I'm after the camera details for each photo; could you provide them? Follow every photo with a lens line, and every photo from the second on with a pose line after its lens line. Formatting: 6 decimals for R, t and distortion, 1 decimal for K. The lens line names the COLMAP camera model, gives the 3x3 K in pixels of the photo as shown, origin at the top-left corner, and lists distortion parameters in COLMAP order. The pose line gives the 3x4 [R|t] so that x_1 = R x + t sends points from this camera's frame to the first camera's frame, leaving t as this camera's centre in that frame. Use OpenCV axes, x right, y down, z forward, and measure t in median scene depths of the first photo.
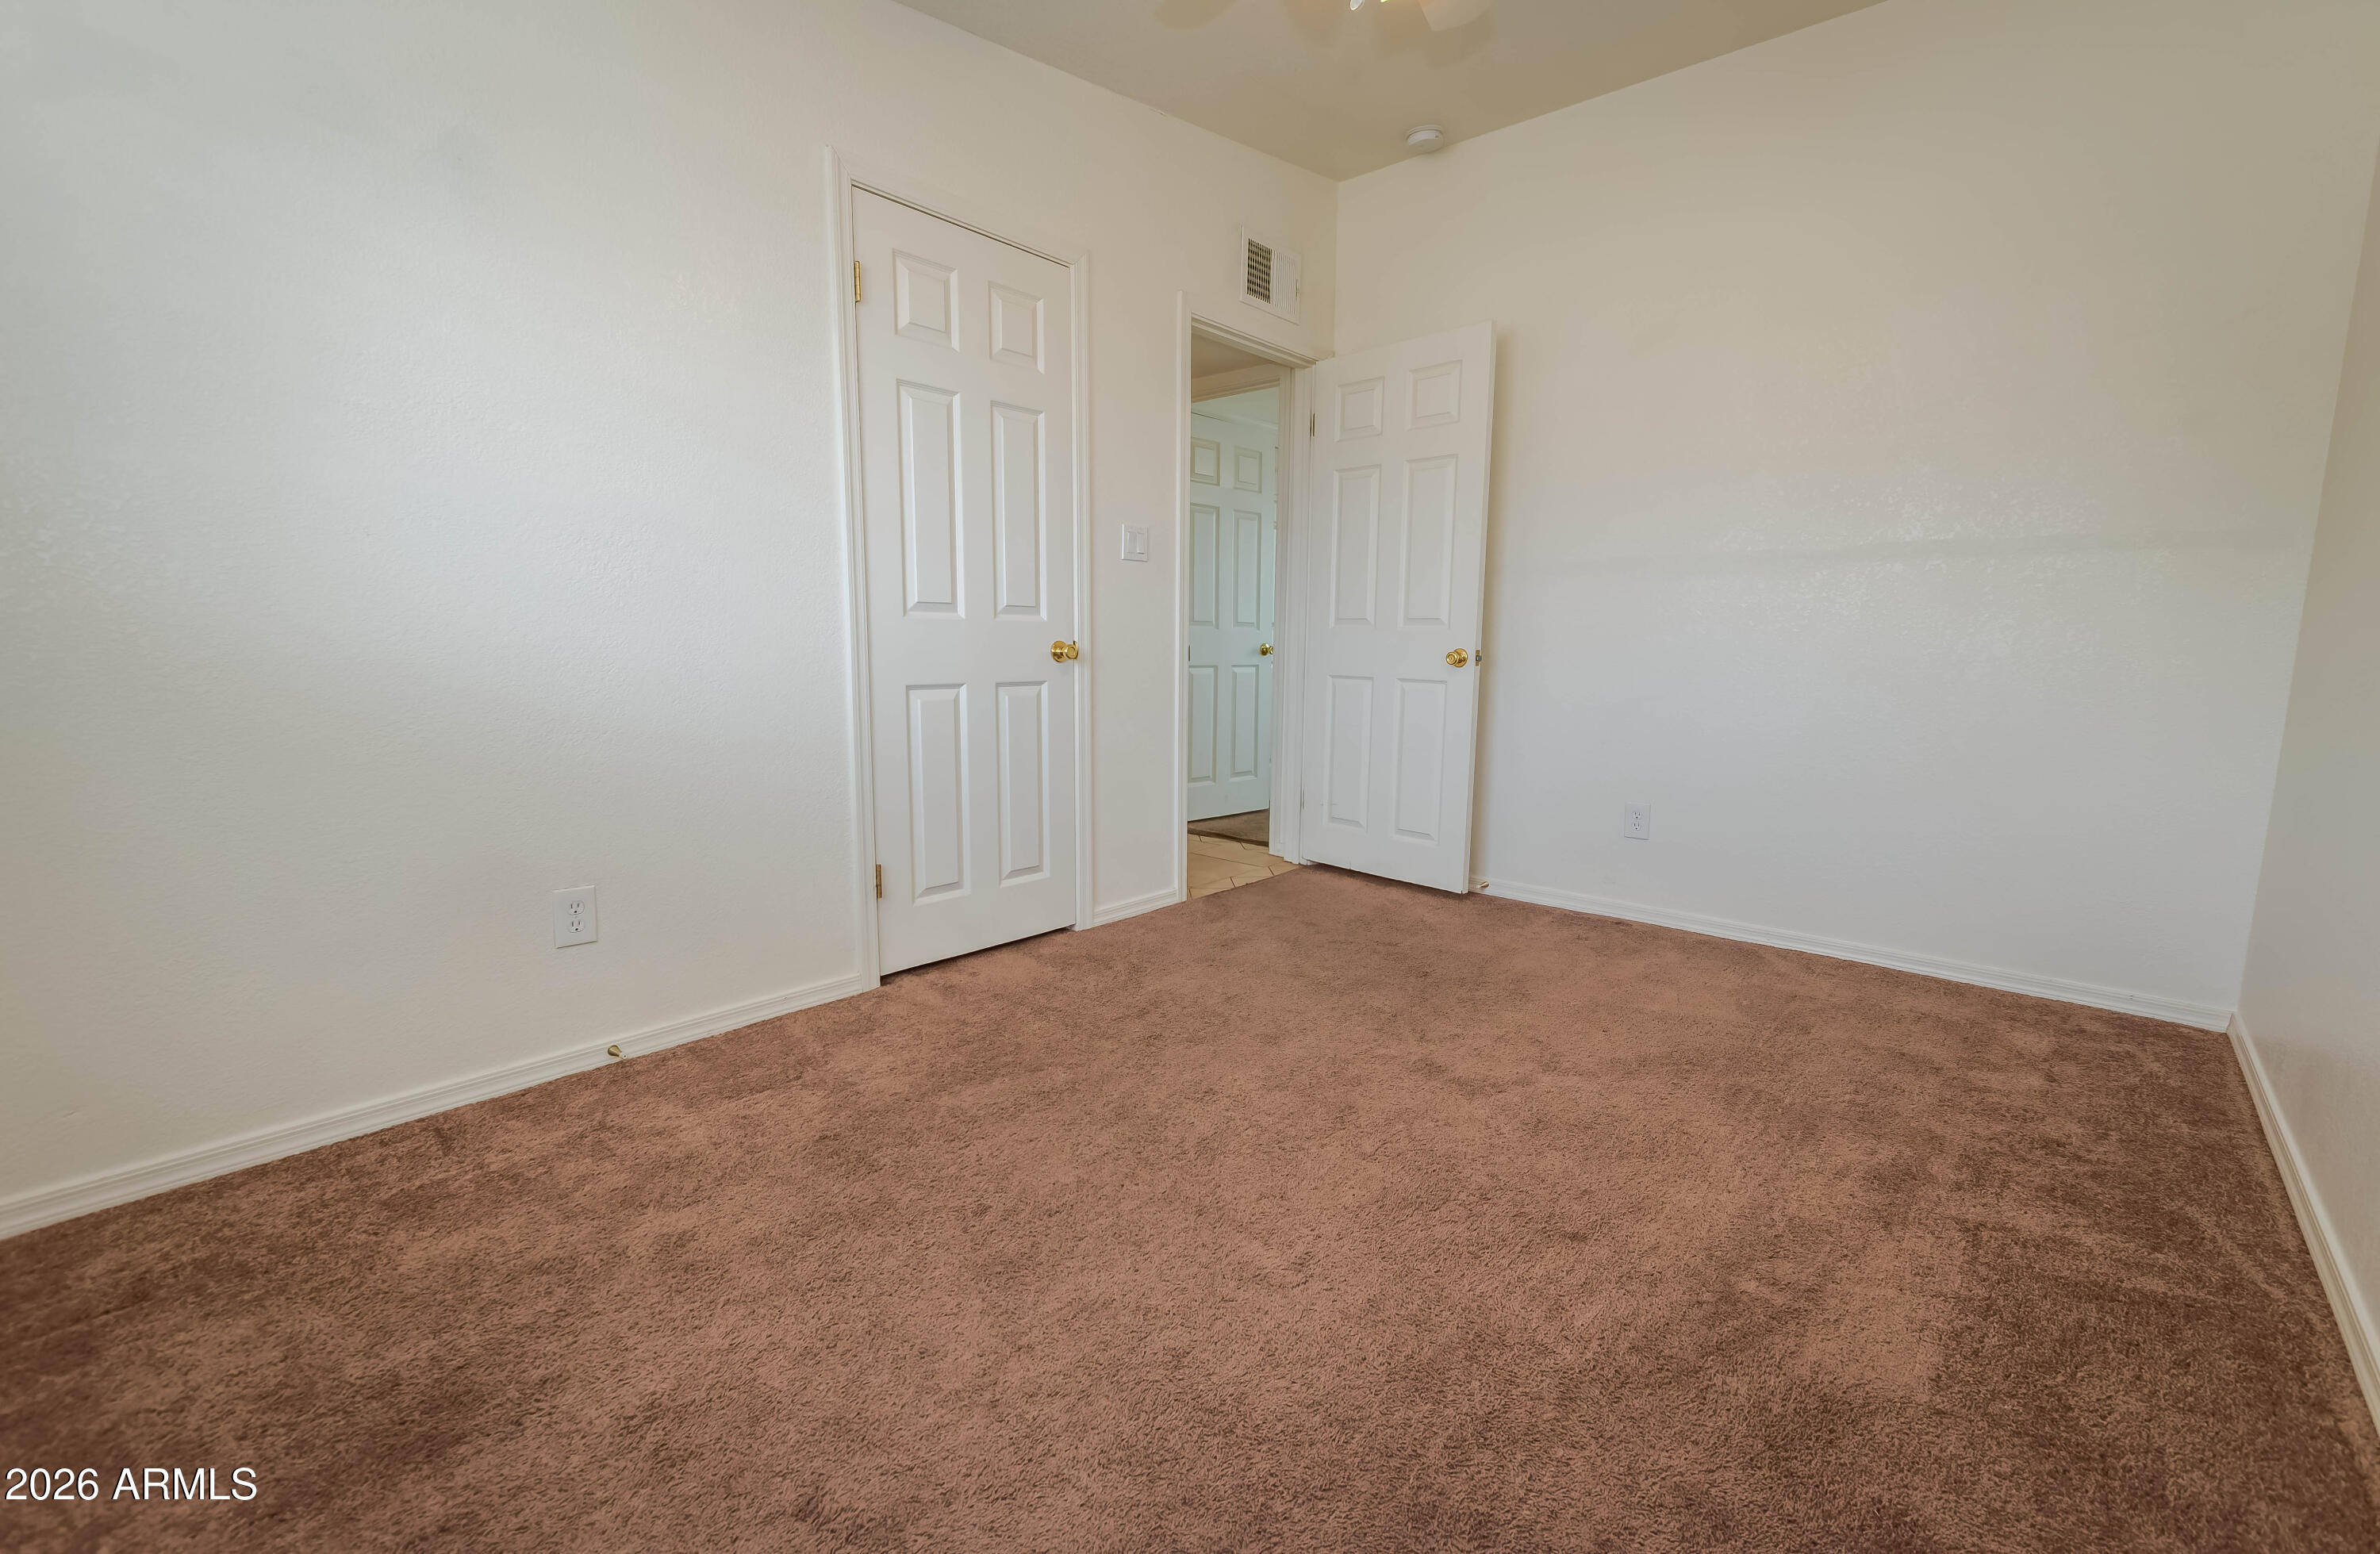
lens RADIAL K [[1008.9, 0, 1196.6], [0, 1008.9, 774.5], [0, 0, 1]] dist [0.002607, -0.000525]
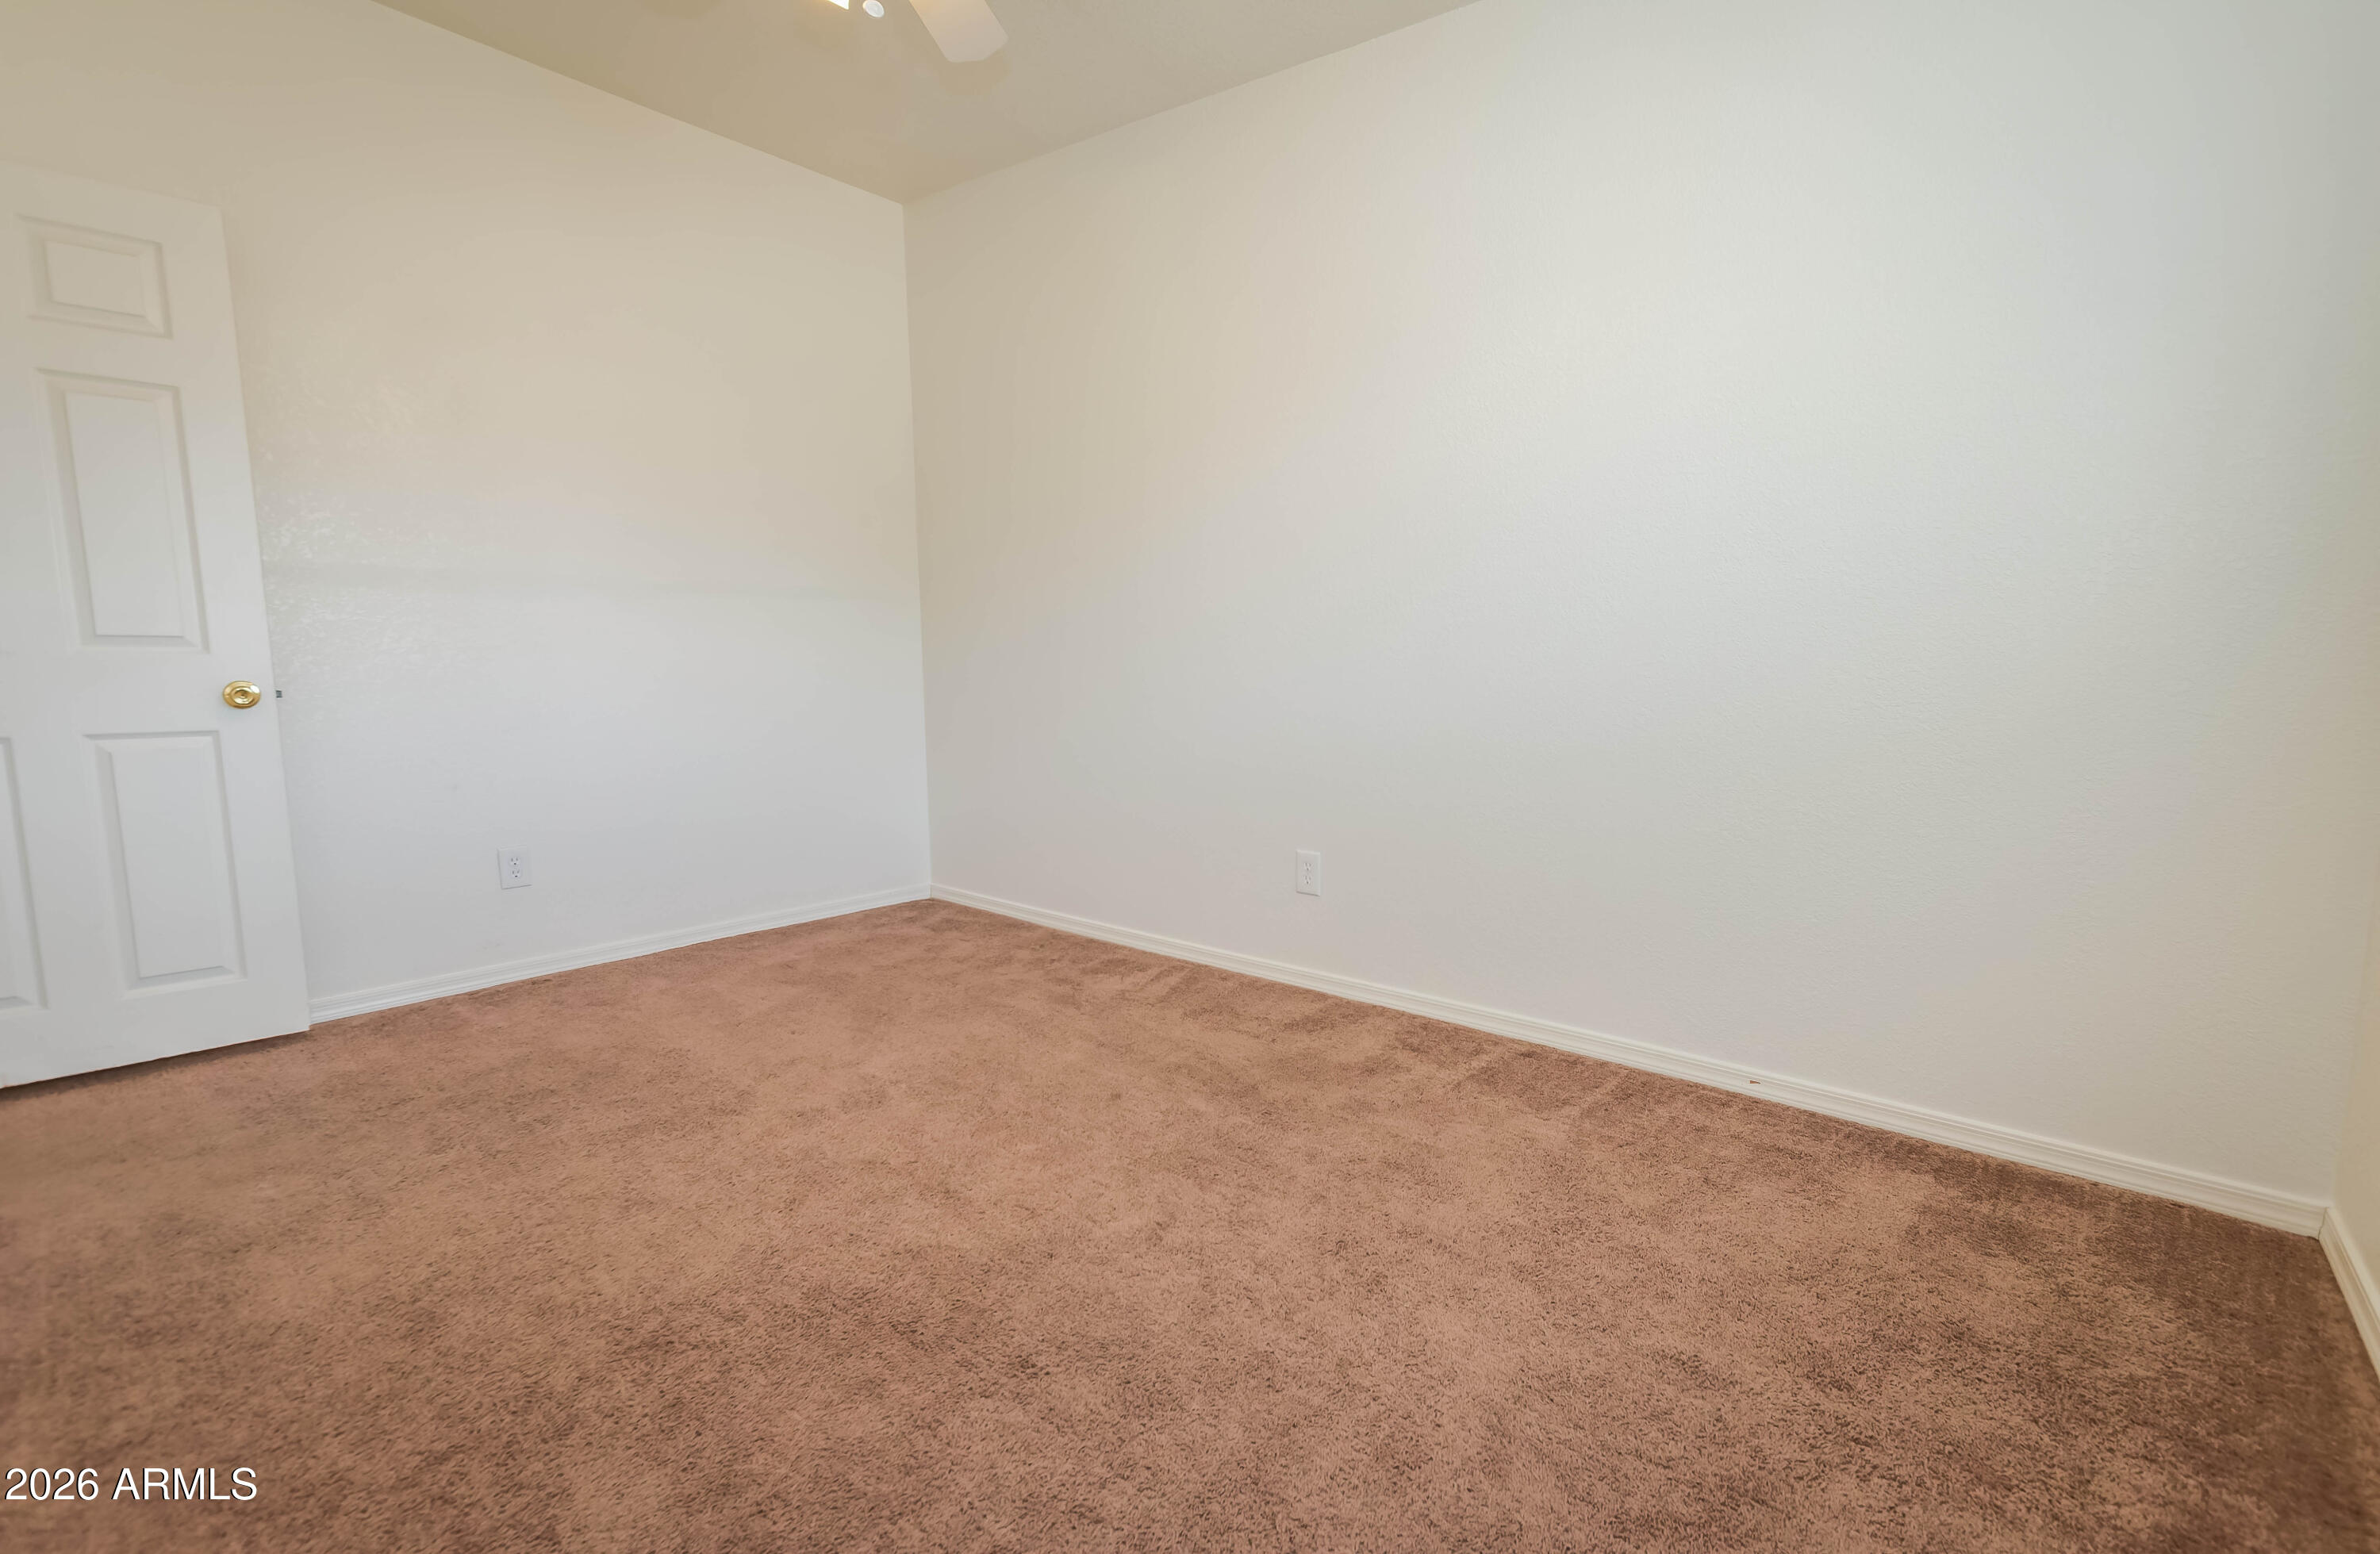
lens RADIAL K [[1008.9, 0, 1191.0], [0, 1008.9, 789.3], [0, 0, 1]] dist [0.002607, -0.000525]
pose [[0.007590, -0.133291, 0.991048, -0.562994], [0.142609, 0.981090, 0.130859, -0.070090], [-0.989750, 0.140339, 0.026455, 0.488304]]
